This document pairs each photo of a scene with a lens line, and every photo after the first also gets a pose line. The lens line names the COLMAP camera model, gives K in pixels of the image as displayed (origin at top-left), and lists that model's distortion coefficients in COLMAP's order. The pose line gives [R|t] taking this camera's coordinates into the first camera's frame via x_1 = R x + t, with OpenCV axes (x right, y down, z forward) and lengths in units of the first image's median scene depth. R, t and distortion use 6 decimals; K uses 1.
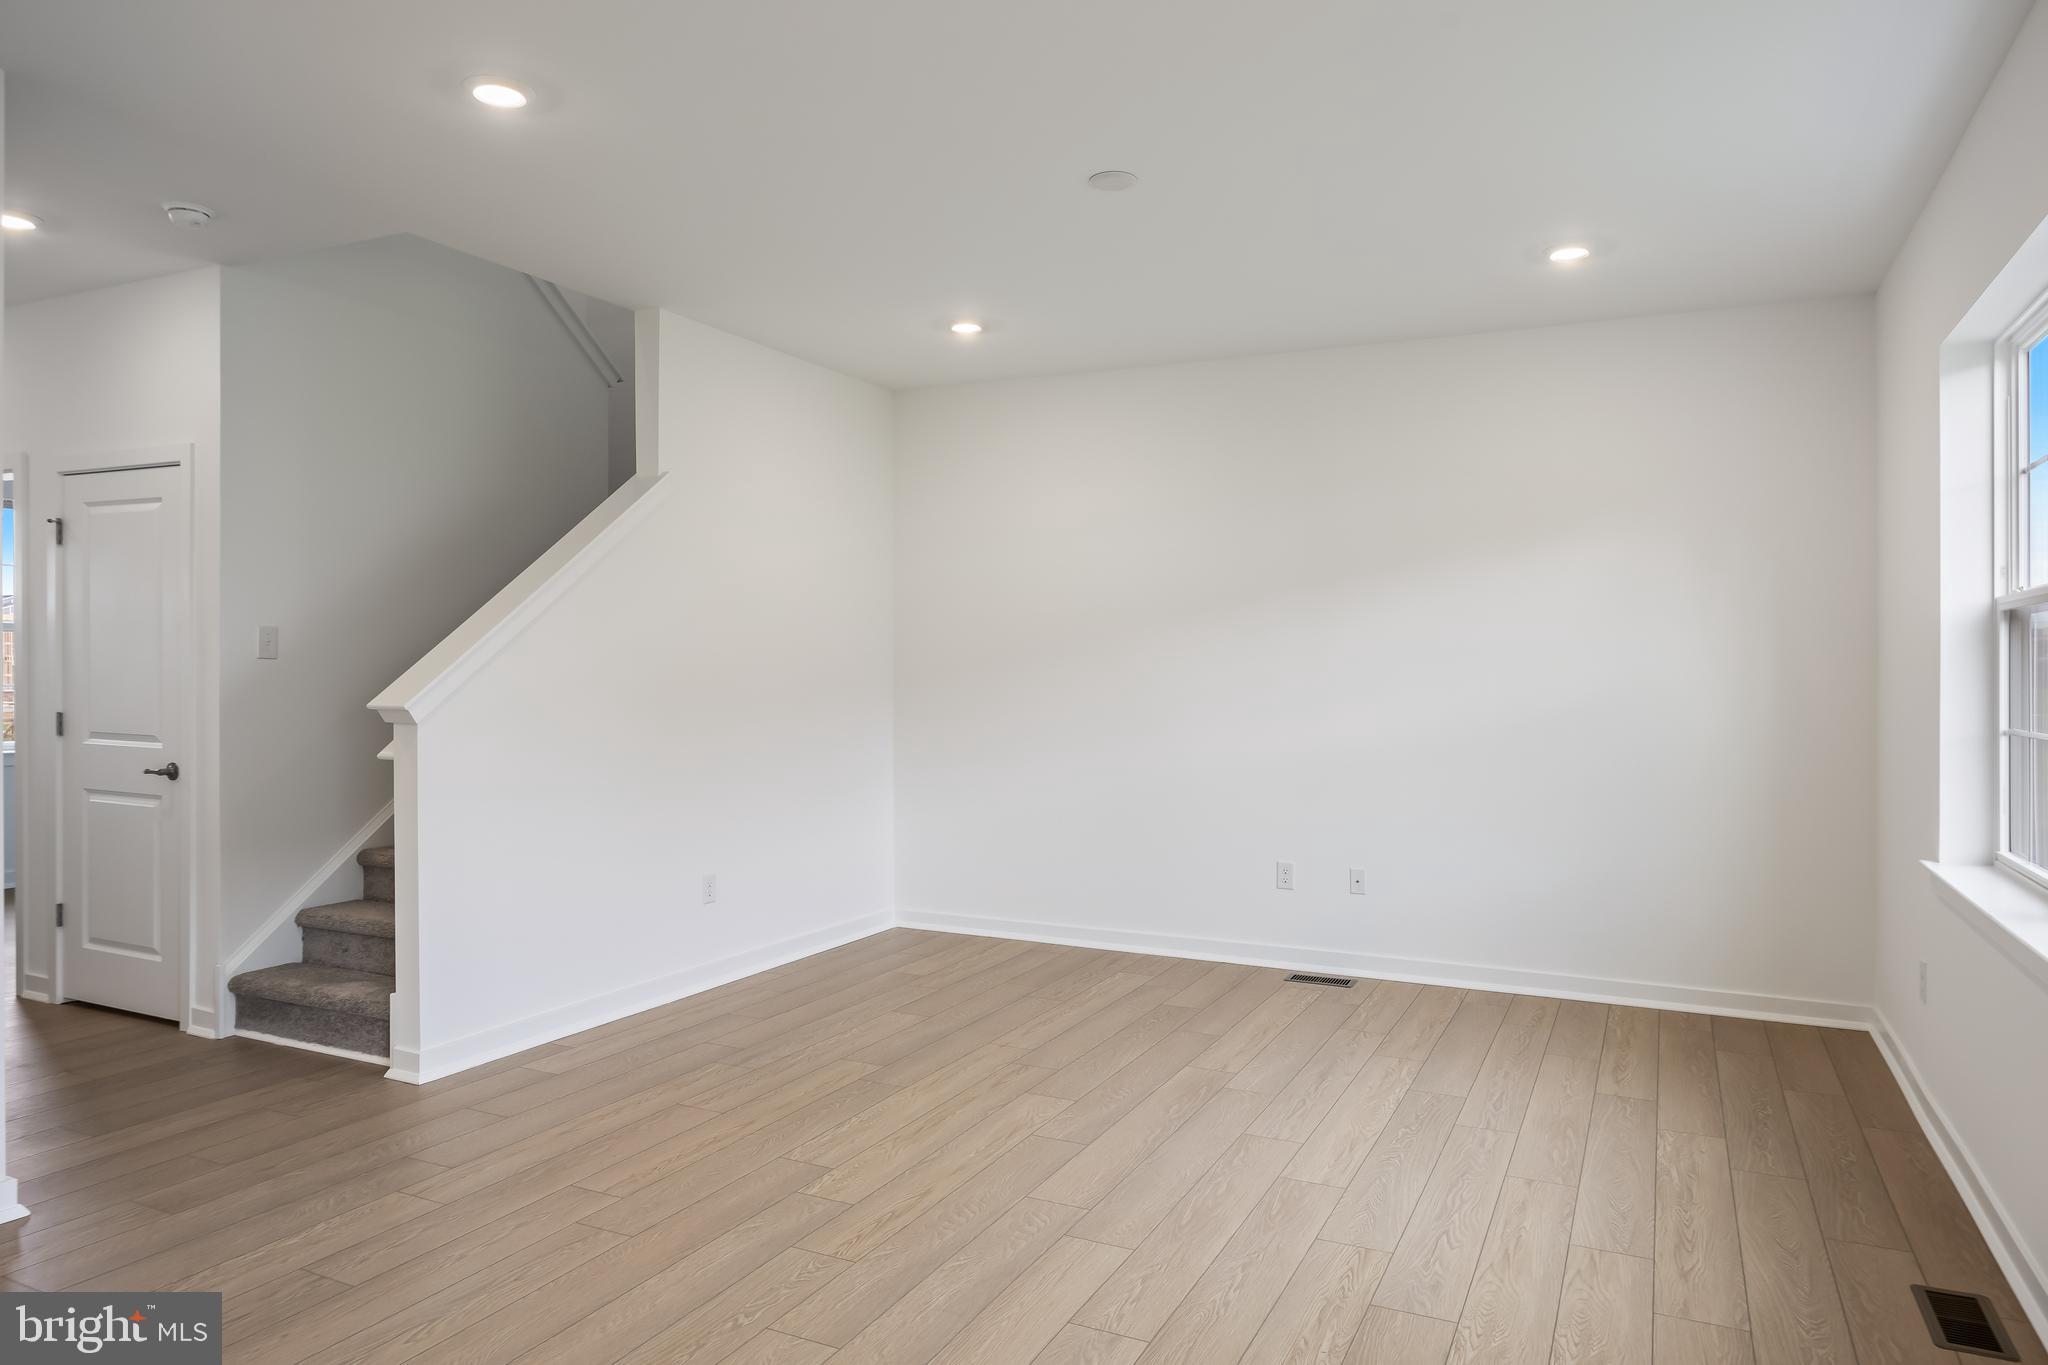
lens RADIAL K [[1304.0, 0, 1026.9], [0, 1304.0, 670.3], [0, 0, 1]] dist [-0.011666, 0.007044]
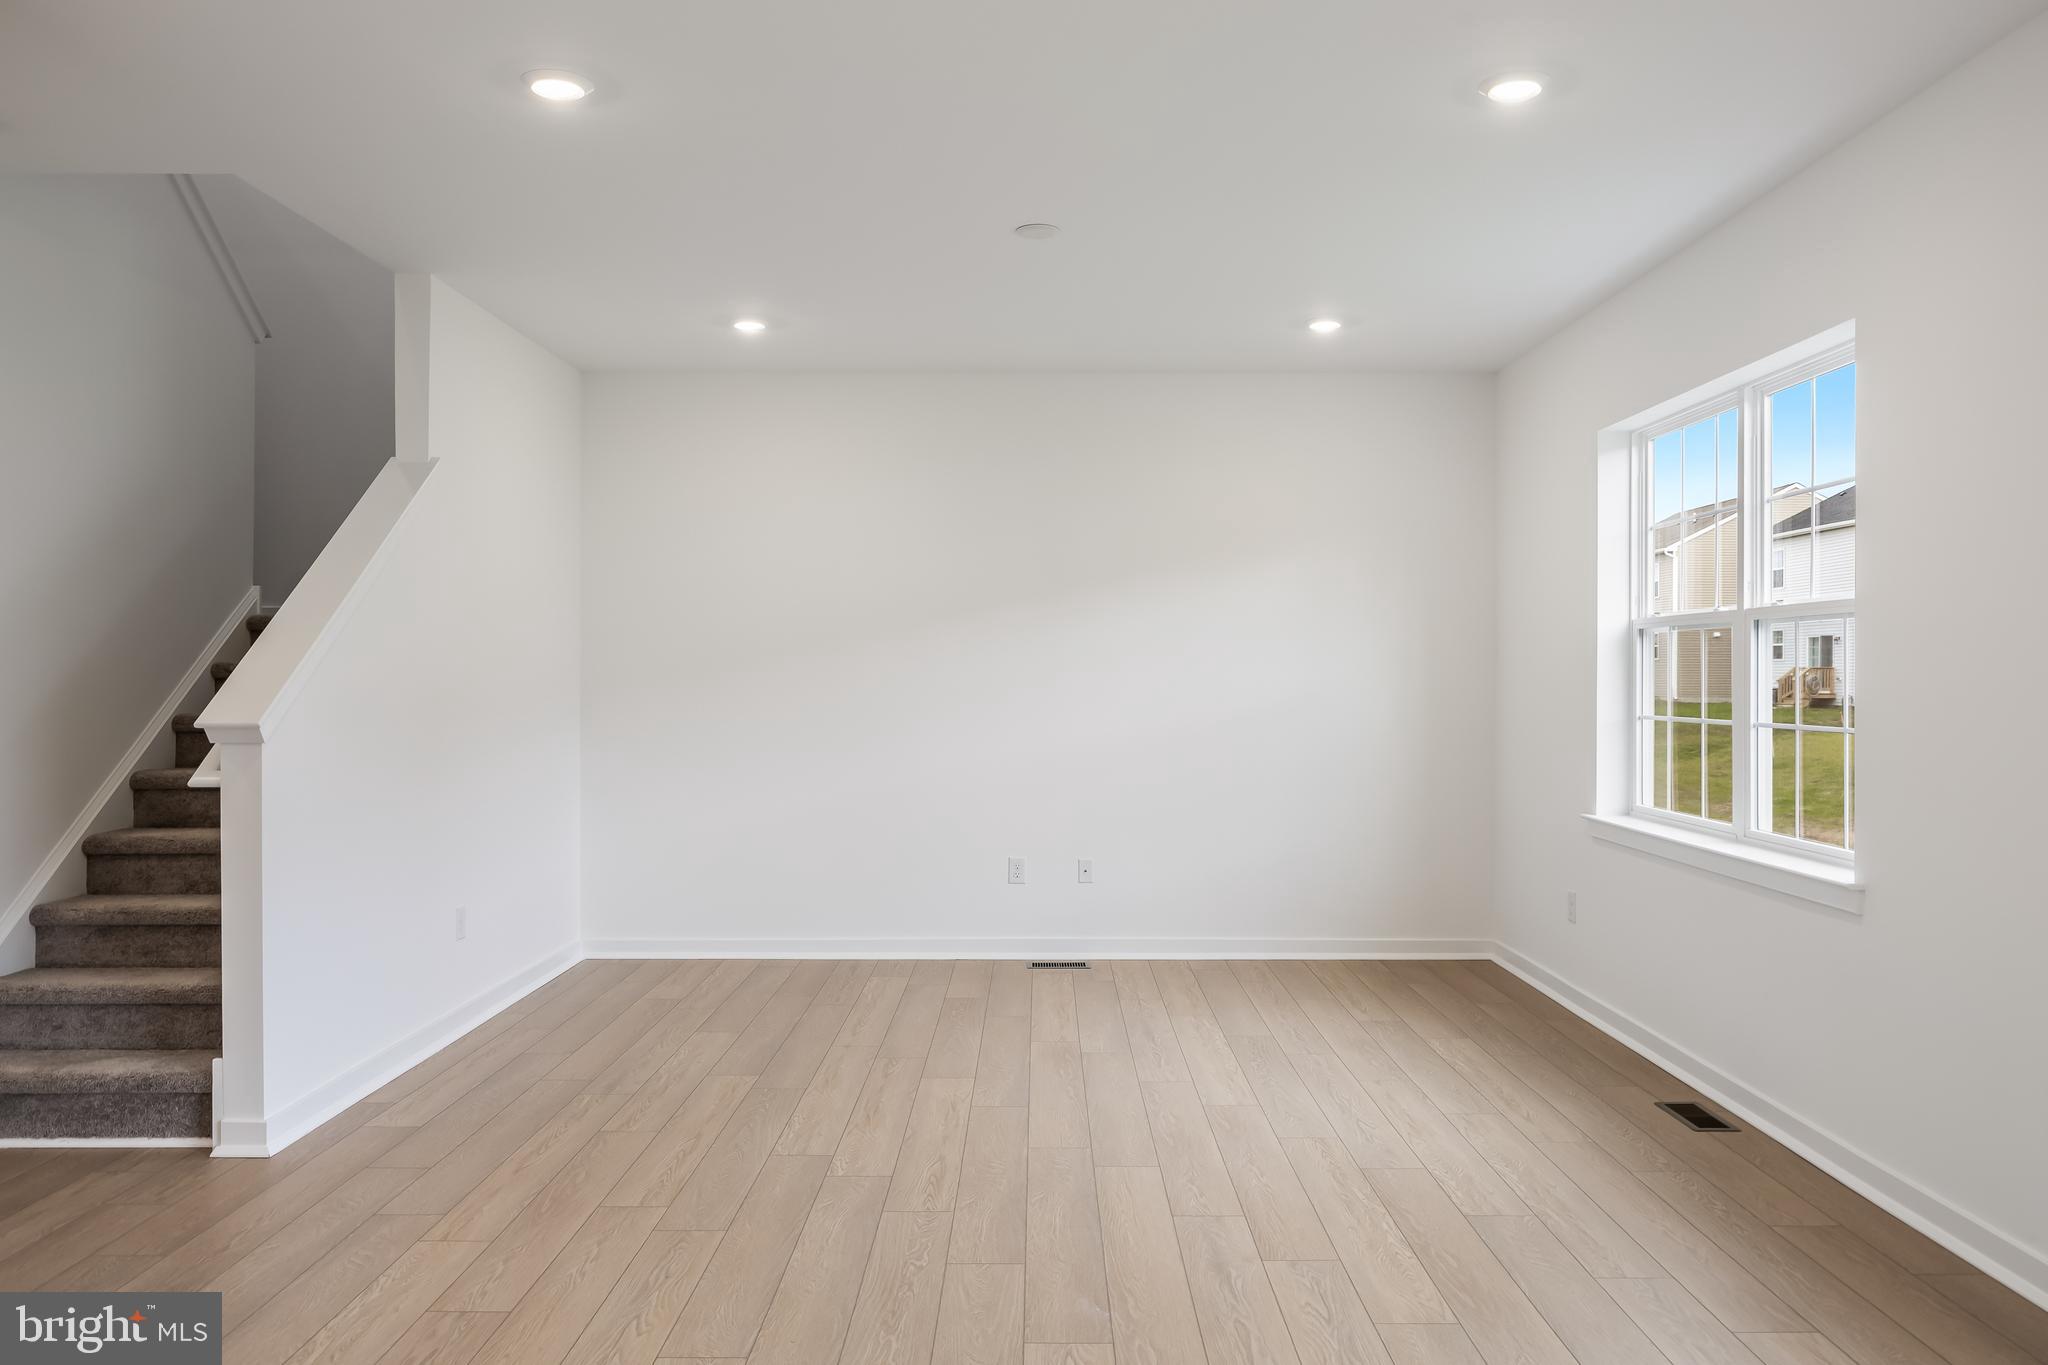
lens RADIAL K [[1487.4, 0, 1026.0], [0, 1487.4, 692.1], [0, 0, 1]] dist [-0.000268, 0.011059]
pose [[0.901211, -0.010931, 0.433242, -0.461649], [0.006104, 0.999903, 0.012531, -0.002696], [-0.433337, -0.008648, 0.901191, -0.123917]]
